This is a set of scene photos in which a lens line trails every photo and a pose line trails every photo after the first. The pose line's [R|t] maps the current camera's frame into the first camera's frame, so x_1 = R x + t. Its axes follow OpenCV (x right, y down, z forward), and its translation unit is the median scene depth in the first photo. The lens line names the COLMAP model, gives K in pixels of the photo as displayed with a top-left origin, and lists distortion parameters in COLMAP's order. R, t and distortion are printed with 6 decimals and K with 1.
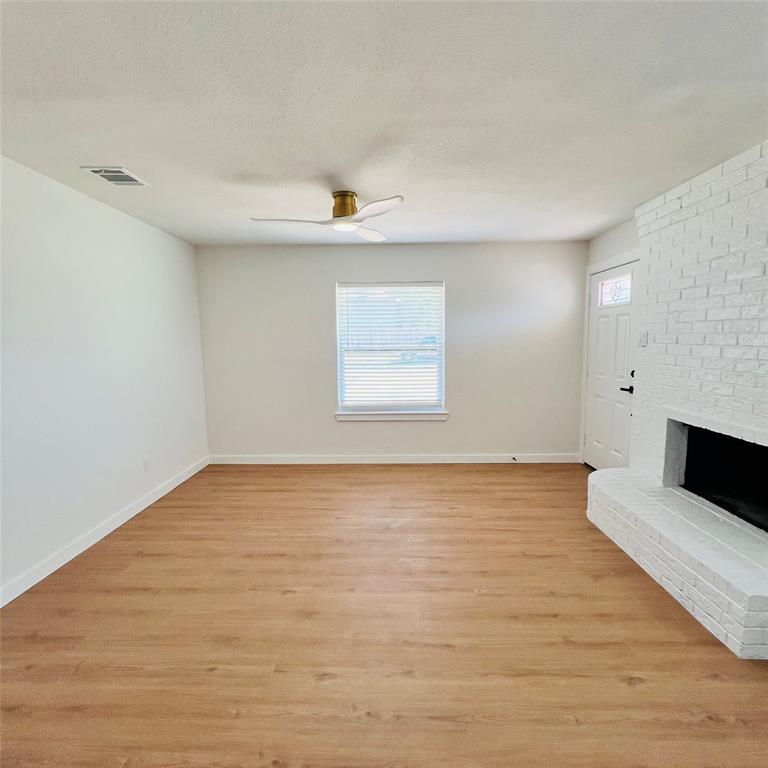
lens RADIAL K [[411.1, 0, 384.2], [0, 411.1, 385.2], [0, 0, 1]] dist [-0.001125, -0.000932]
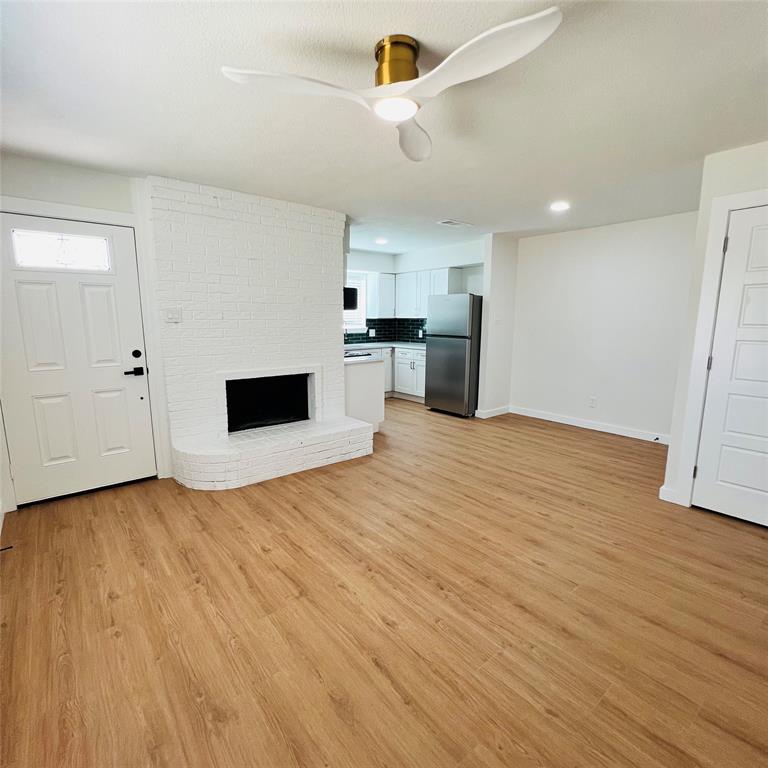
lens RADIAL K [[413.7, 0, 378.7], [0, 413.7, 387.0], [0, 0, 1]] dist [-0.004268, -0.000333]
pose [[-0.639392, -0.113372, 0.760477, -0.542511], [0.096006, 0.969557, 0.225261, -0.134893], [-0.762864, 0.217040, -0.609042, 1.410090]]
